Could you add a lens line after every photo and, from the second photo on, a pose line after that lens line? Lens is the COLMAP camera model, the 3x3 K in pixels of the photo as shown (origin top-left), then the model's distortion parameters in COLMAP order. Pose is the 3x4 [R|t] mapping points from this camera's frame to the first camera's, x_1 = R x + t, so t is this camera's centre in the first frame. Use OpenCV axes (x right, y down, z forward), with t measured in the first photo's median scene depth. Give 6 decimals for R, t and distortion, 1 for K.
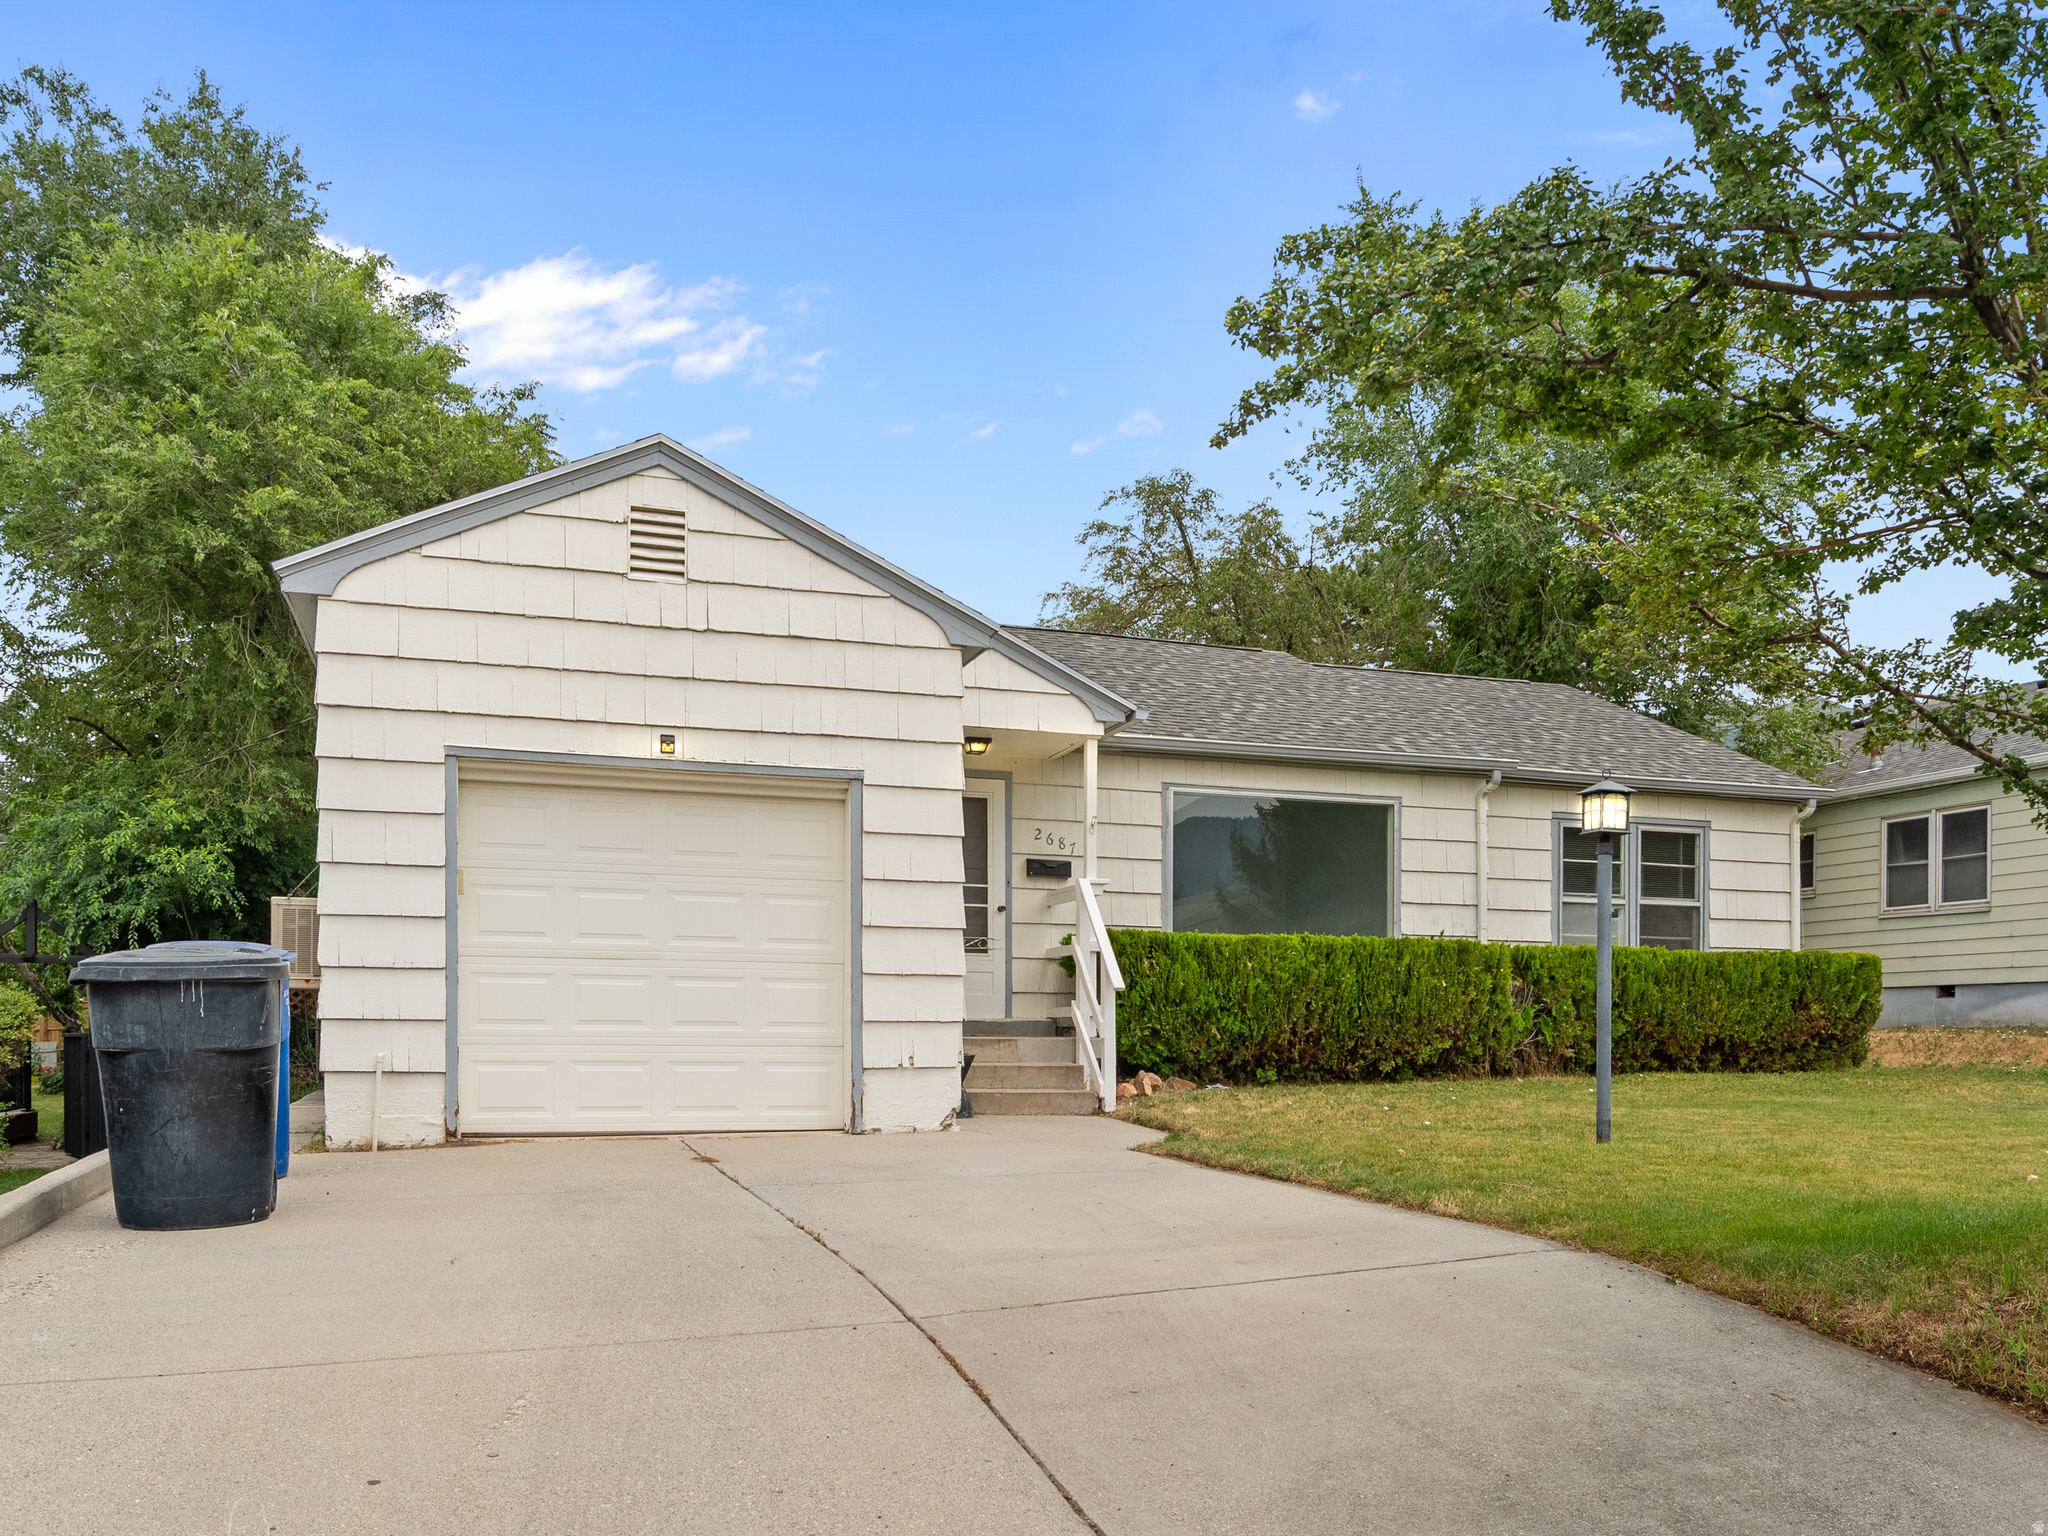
lens RADIAL K [[1620.2, 0, 1020.7], [0, 1620.2, 873.7], [0, 0, 1]] dist [0.070662, -0.208747]
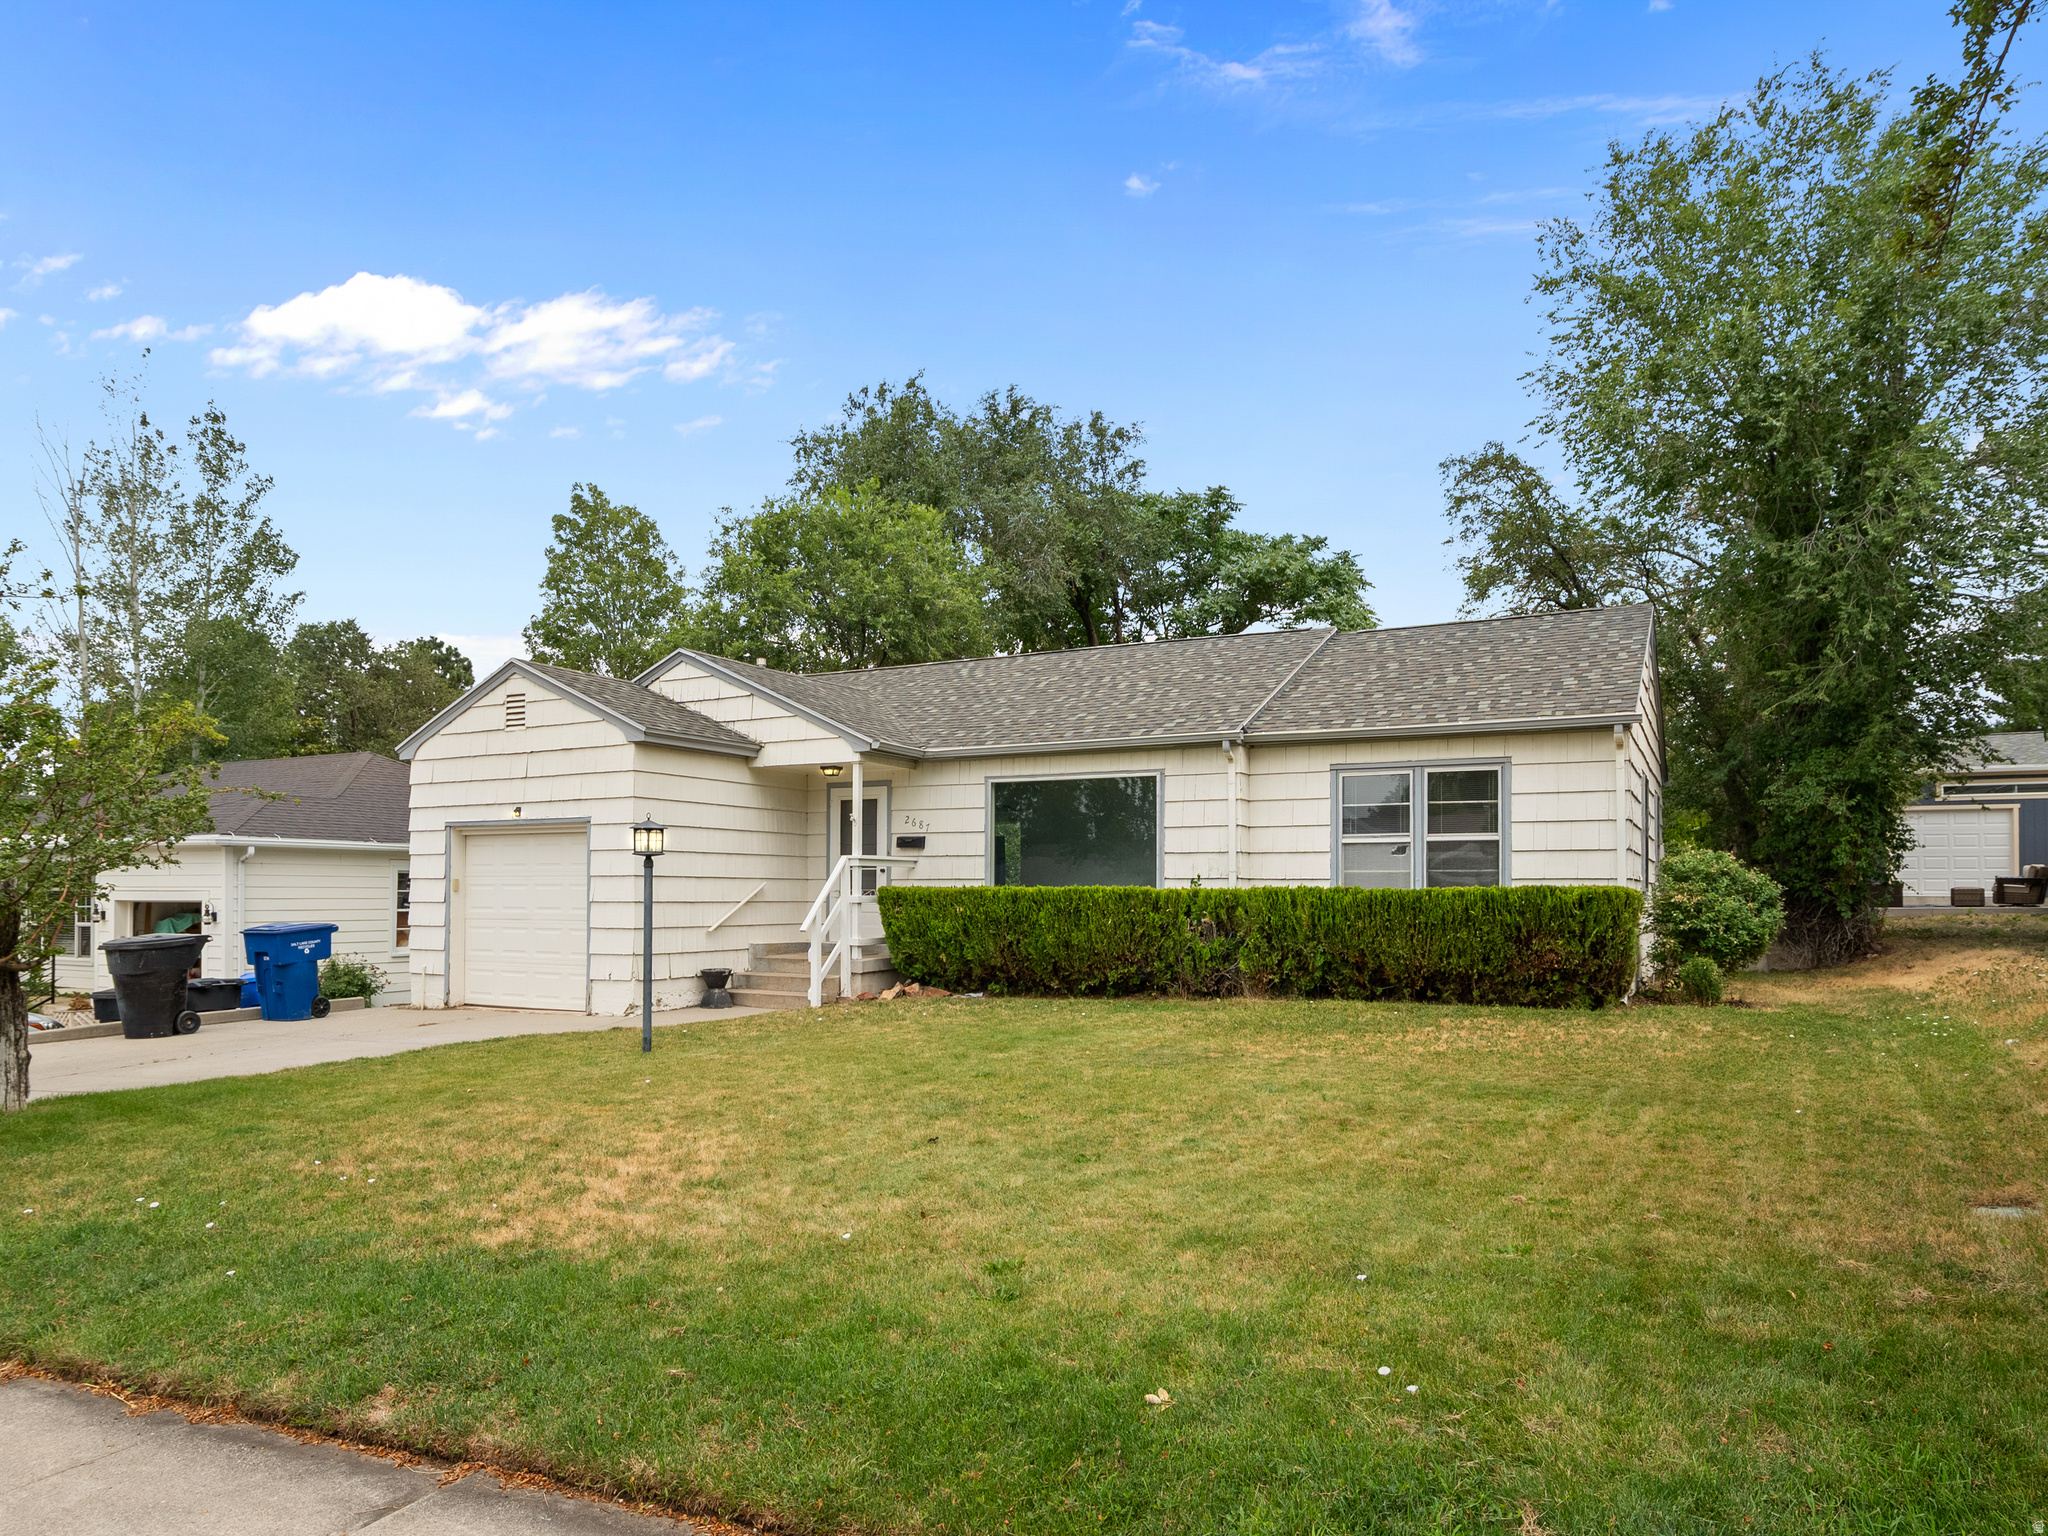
lens RADIAL K [[1278.6, 0, 1026.1], [0, 1278.6, 726.6], [0, 0, 1]] dist [0.000388, 0.000305]
pose [[0.693046, -0.097630, -0.714252, 0.951611], [0.073749, 0.995191, -0.064472, -0.025889], [0.717111, -0.007993, 0.696913, 0.250121]]
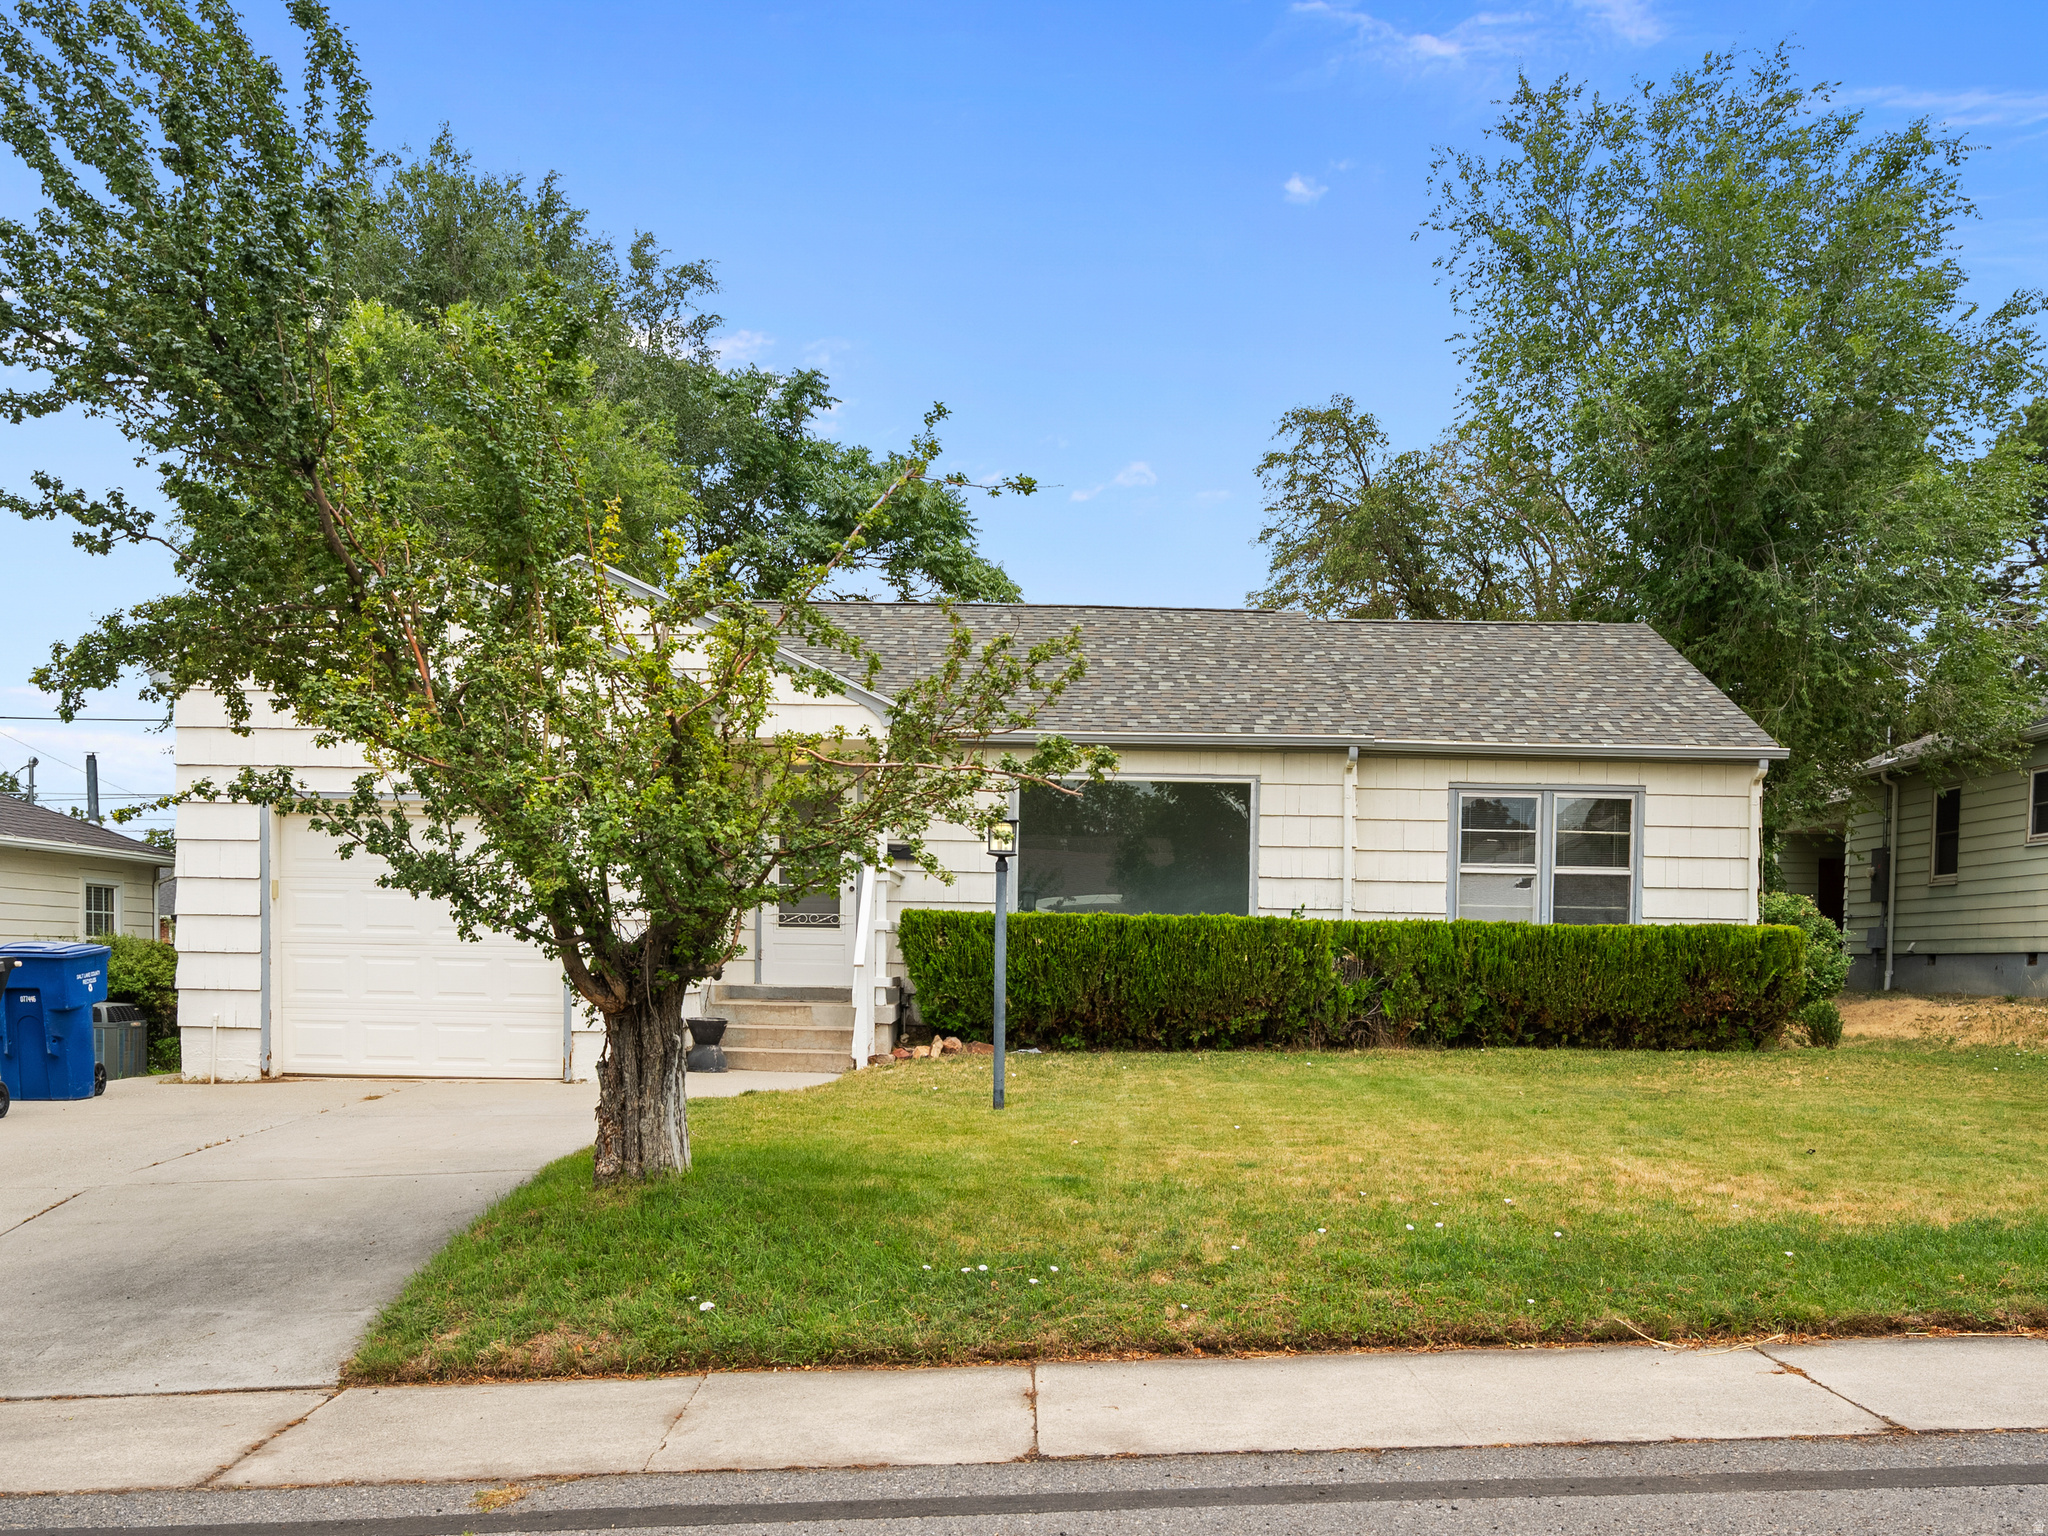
lens RADIAL K [[1898.5, 0, 1024.0], [0, 1898.5, 768.0], [0, 0, 1]] dist [0.010513, -0.003233]
pose [[0.949030, -0.020774, -0.314500, 0.513123], [0.019016, 0.999782, -0.008658, -0.047935], [0.314611, 0.002236, 0.949218, -0.215304]]
